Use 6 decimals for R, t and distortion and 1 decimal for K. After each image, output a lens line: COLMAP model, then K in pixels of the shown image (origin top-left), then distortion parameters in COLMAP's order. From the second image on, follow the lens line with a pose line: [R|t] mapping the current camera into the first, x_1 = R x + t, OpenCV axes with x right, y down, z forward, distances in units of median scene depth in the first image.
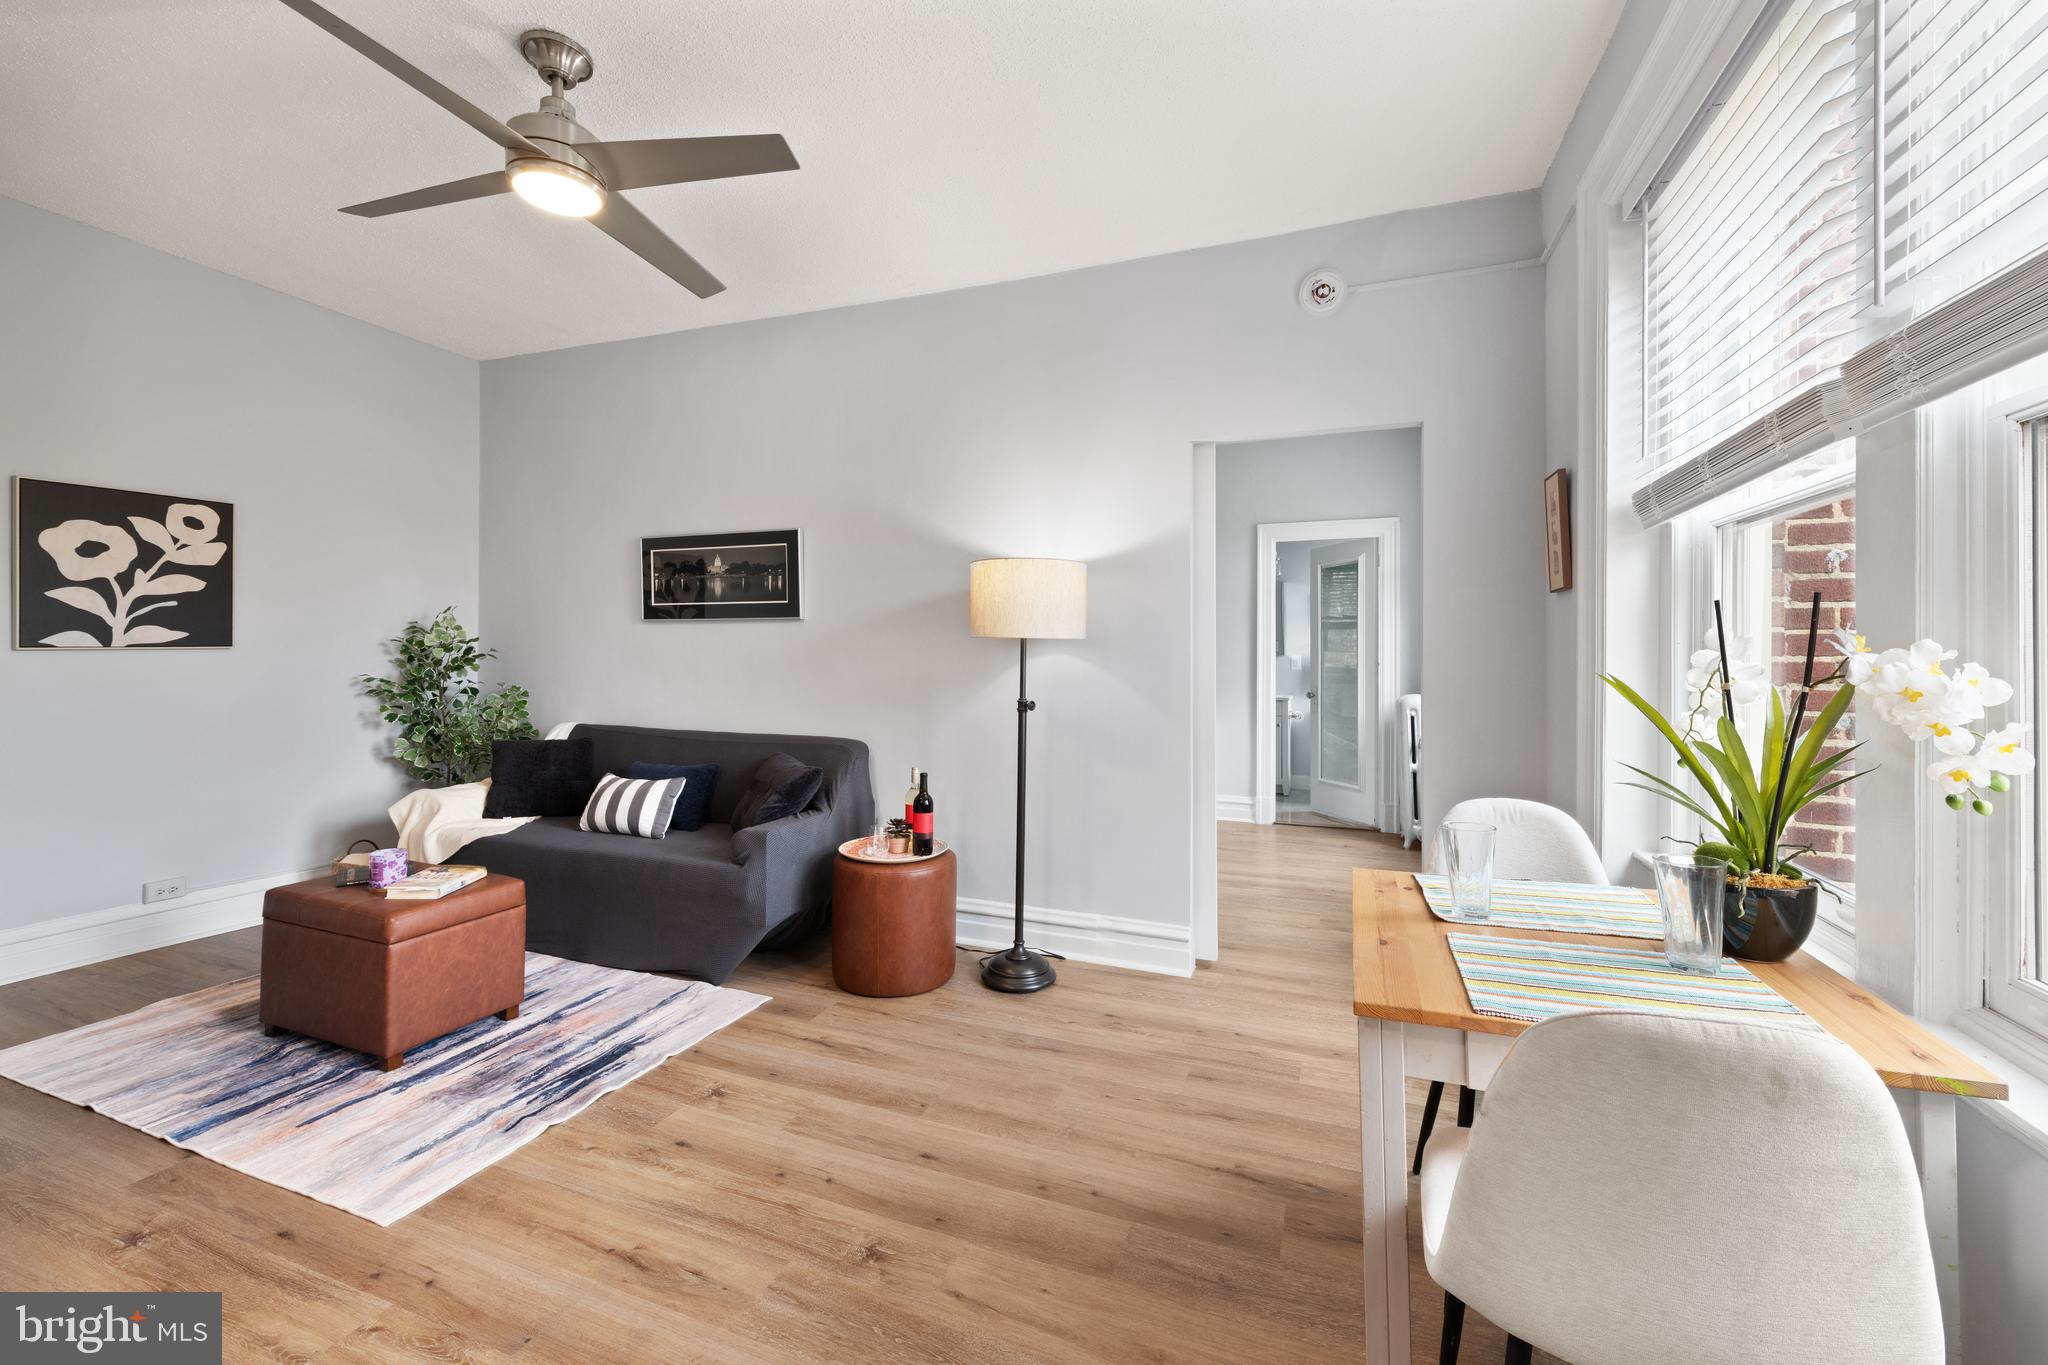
lens RADIAL K [[829.4, 0, 1039.7], [0, 829.4, 652.0], [0, 0, 1]] dist [0.000923, -0.000002]
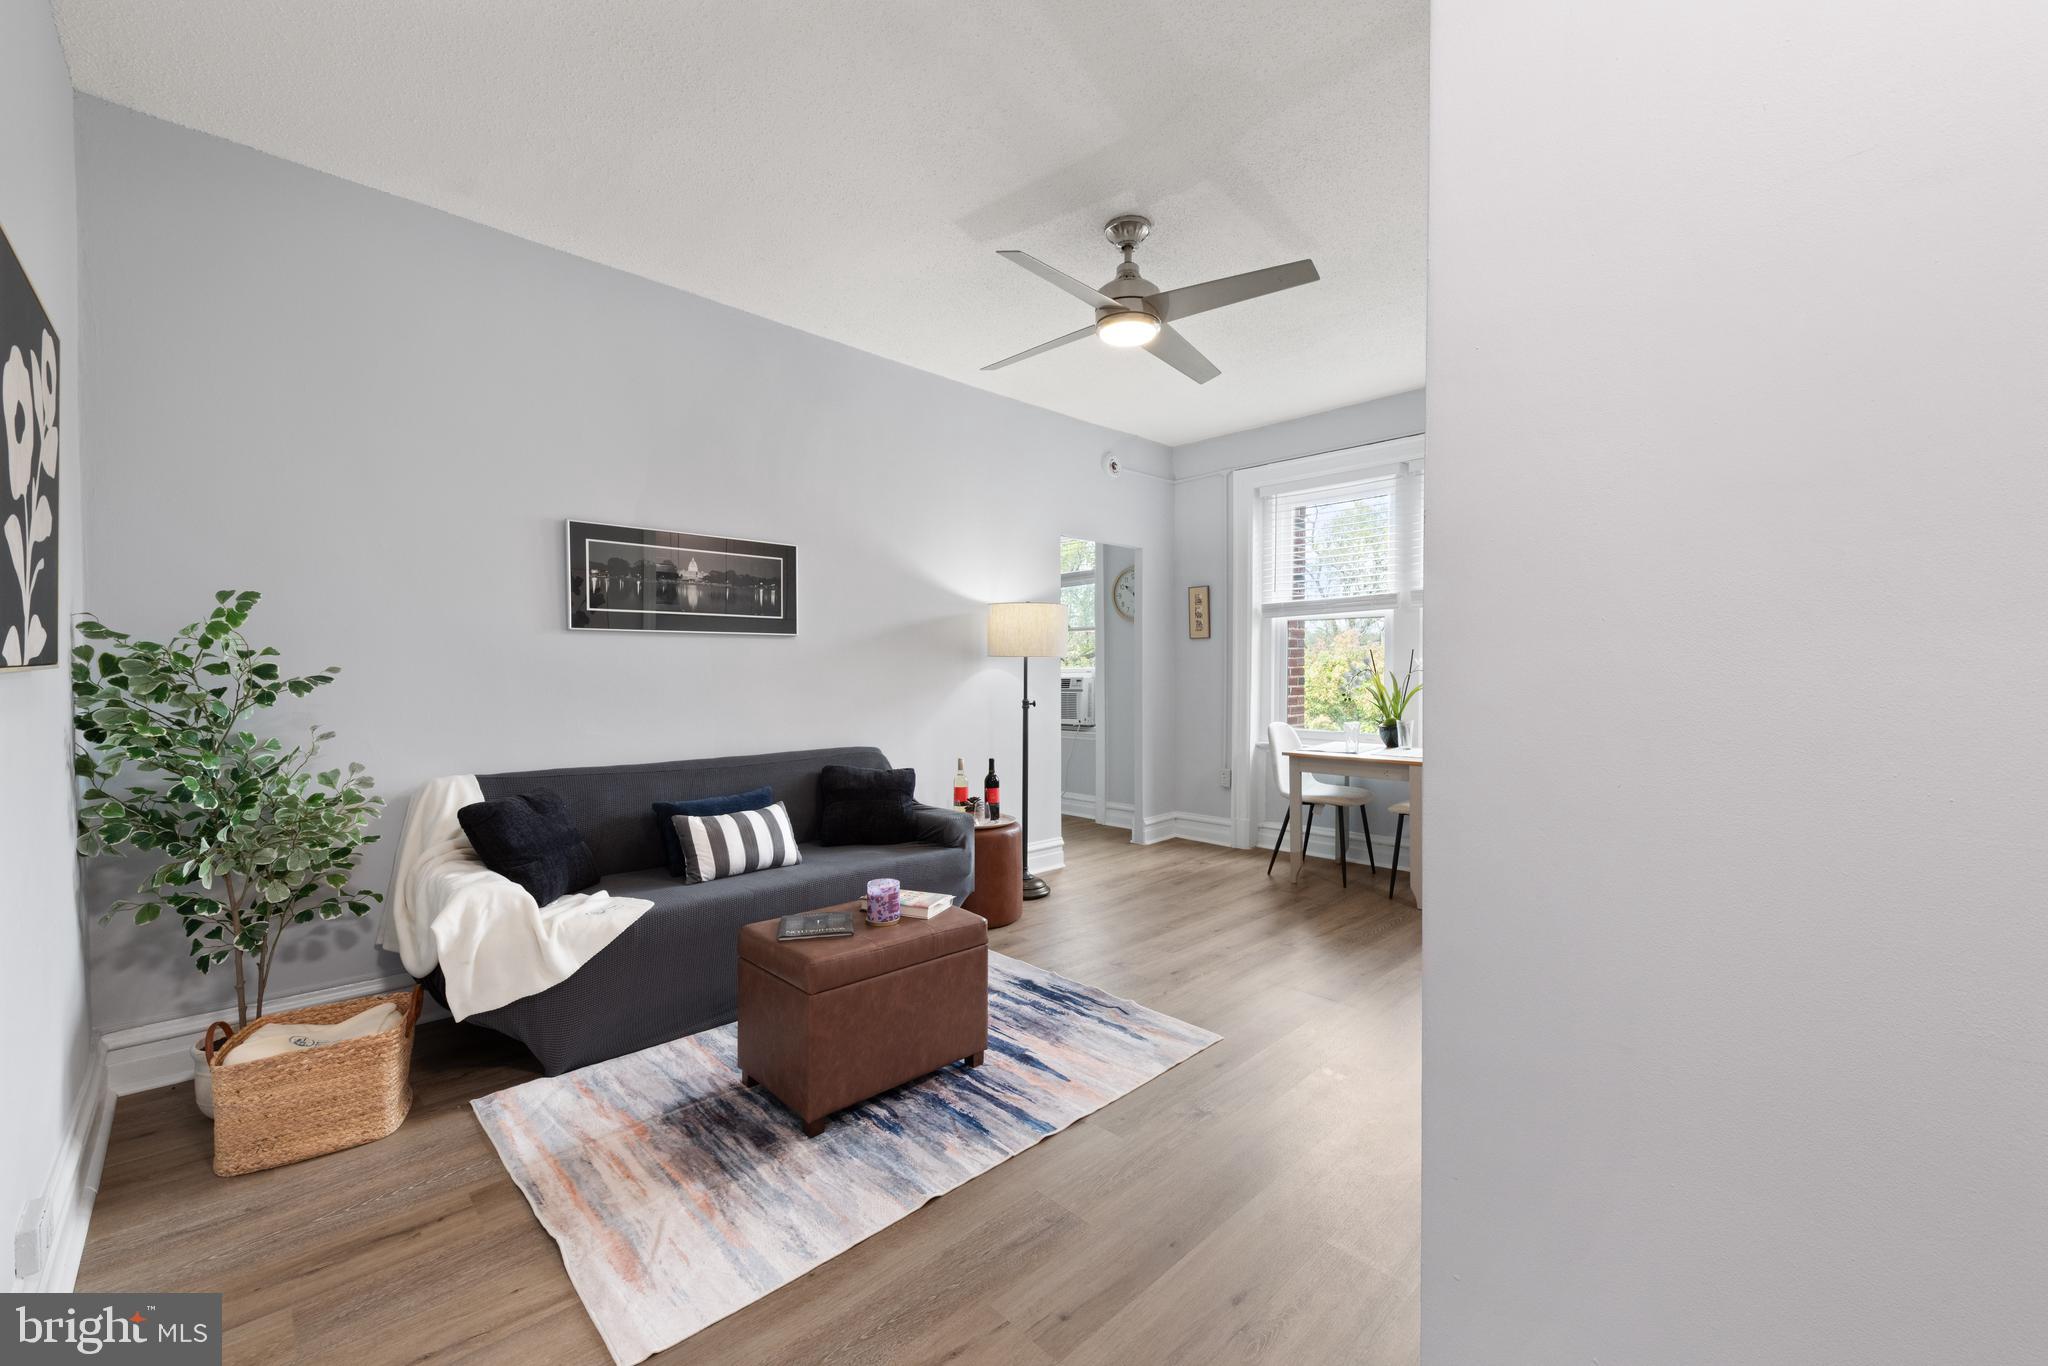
lens RADIAL K [[814.4, 0, 1035.7], [0, 814.4, 687.6], [0, 0, 1]] dist [0.002788, 0.000051]
pose [[0.423285, -0.028494, 0.905548, -1.318301], [0.006223, 0.999573, 0.028544, -0.003686], [-0.905975, -0.006447, 0.423282, 0.390491]]
